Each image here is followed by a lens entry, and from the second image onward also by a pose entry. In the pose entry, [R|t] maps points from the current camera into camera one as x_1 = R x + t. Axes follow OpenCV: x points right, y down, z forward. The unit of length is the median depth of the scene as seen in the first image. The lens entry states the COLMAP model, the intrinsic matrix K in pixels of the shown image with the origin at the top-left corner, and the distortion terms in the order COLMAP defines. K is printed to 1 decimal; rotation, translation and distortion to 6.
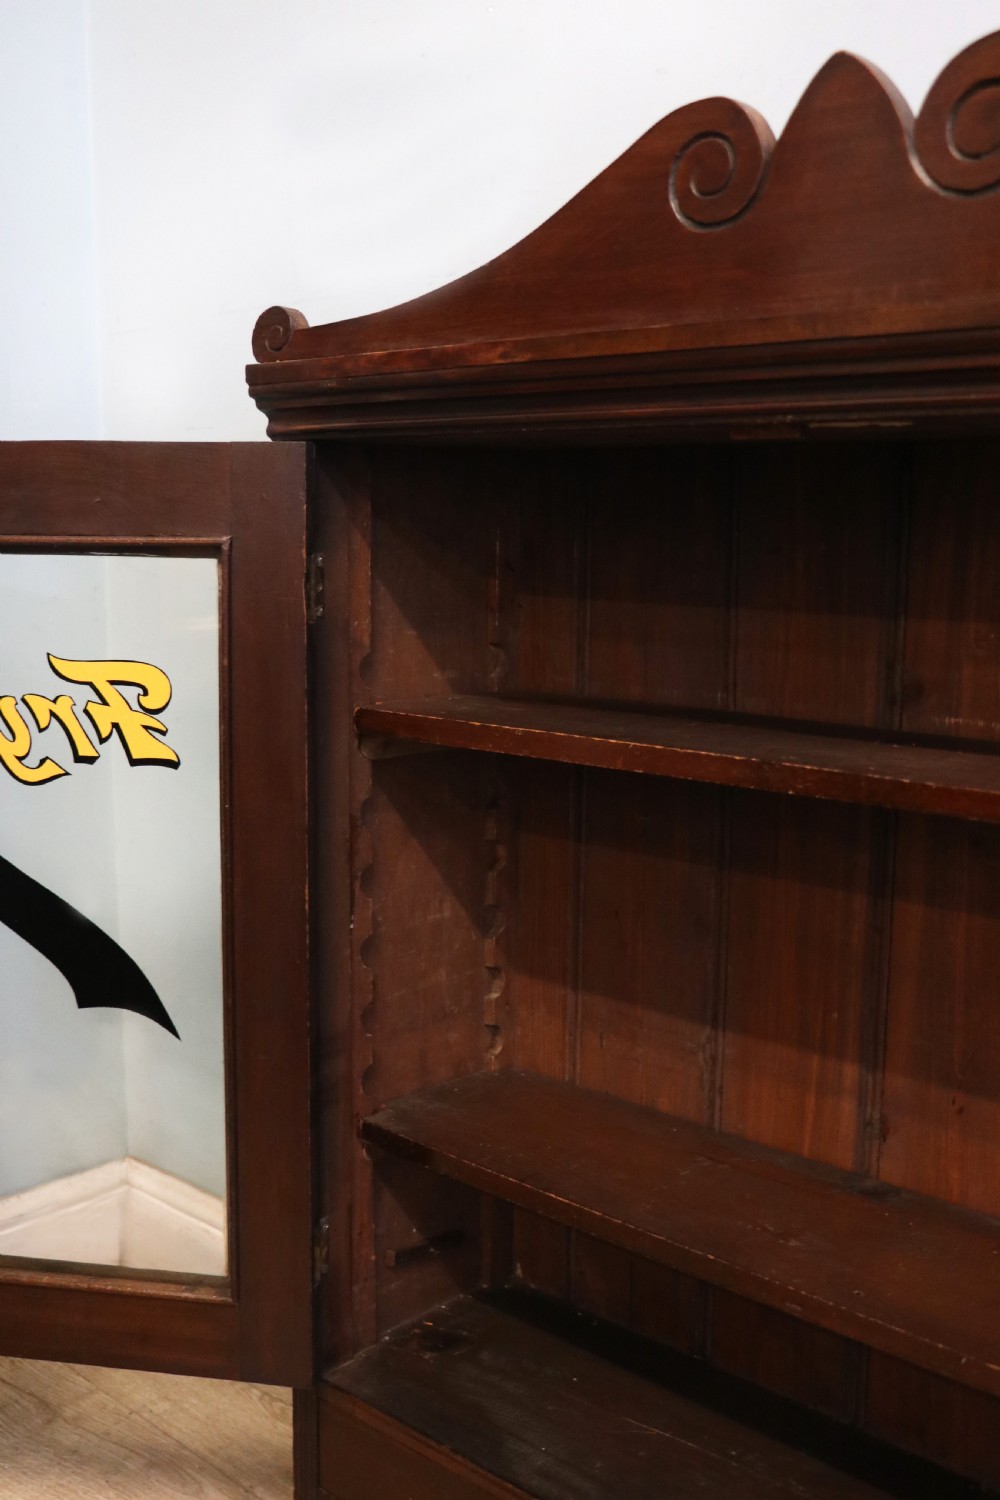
lens RADIAL K [[1588.5, 0, 503.4], [0, 1588.5, 749.6], [0, 0, 1]] dist [-0.041388, 0.000000]
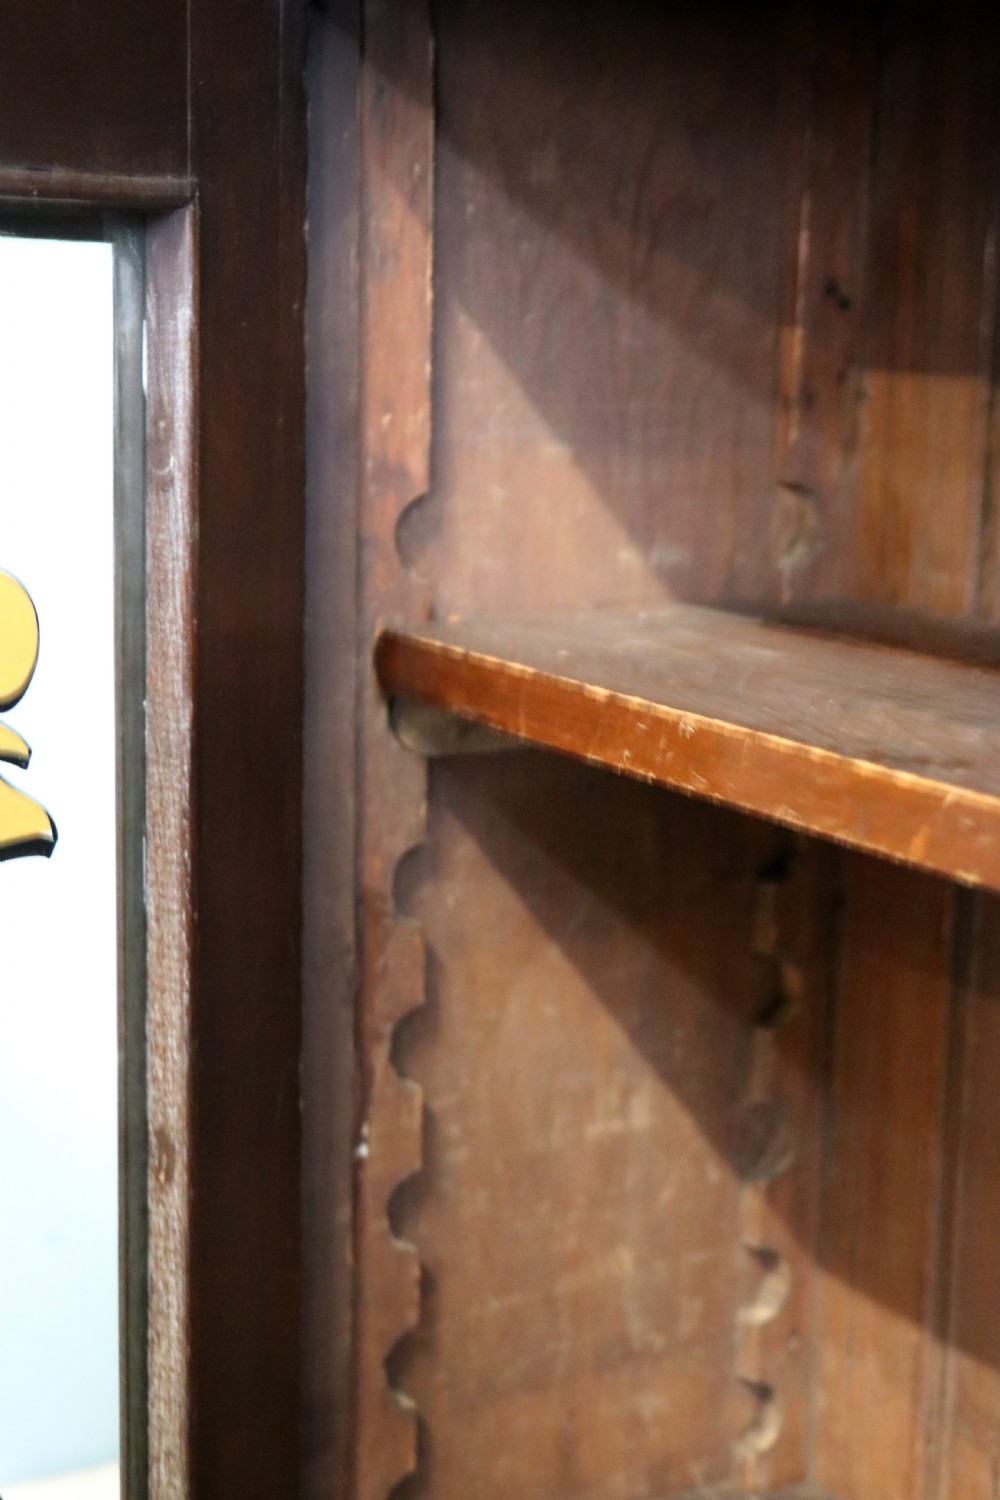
lens RADIAL K [[2300.6, 0, 502.5], [0, 2300.6, 752.6], [0, 0, 1]] dist [0.061430, 0.000000]
pose [[0.955331, 0.064788, -0.288350, 0.109190], [-0.052300, 0.997338, 0.050816, -0.026340], [0.290875, -0.033465, 0.956176, 0.439383]]
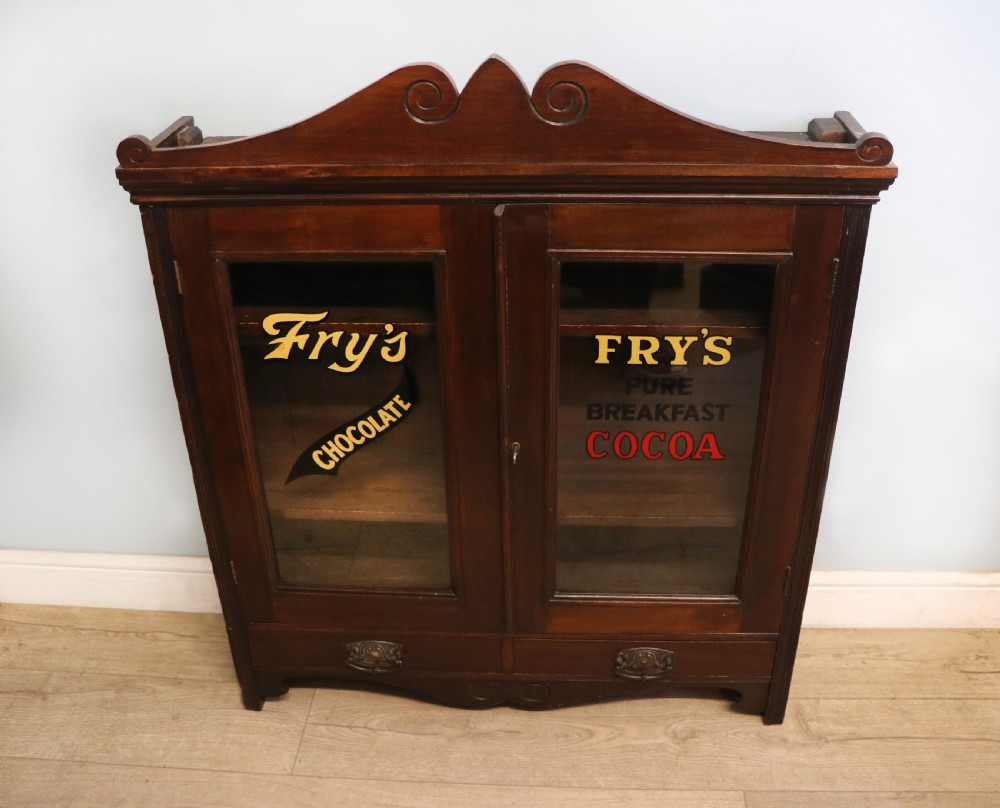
lens RADIAL K [[1077.3, 0, 510.0], [0, 1077.3, 411.1], [0, 0, 1]] dist [-0.144078, 0.000000]
pose [[0.769711, -0.353715, 0.531443, -0.506109], [0.116222, 0.896199, 0.428158, -0.423426], [-0.627725, -0.267792, 0.730924, -0.179548]]
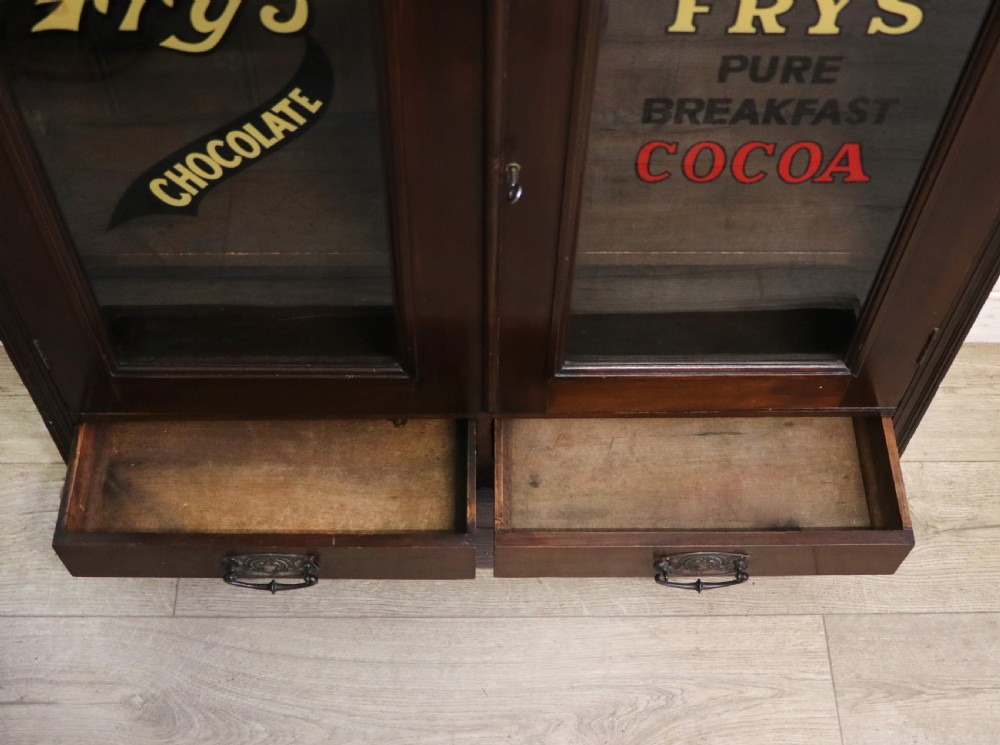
lens RADIAL K [[1260.3, 0, 496.1], [0, 1260.3, 457.9], [0, 0, 1]] dist [-0.089932, 0.000000]
pose [[0.724932, -0.587415, 0.359746, -0.263469], [0.091638, 0.599866, 0.794835, -0.391152], [-0.682698, -0.543235, 0.488692, 0.226216]]
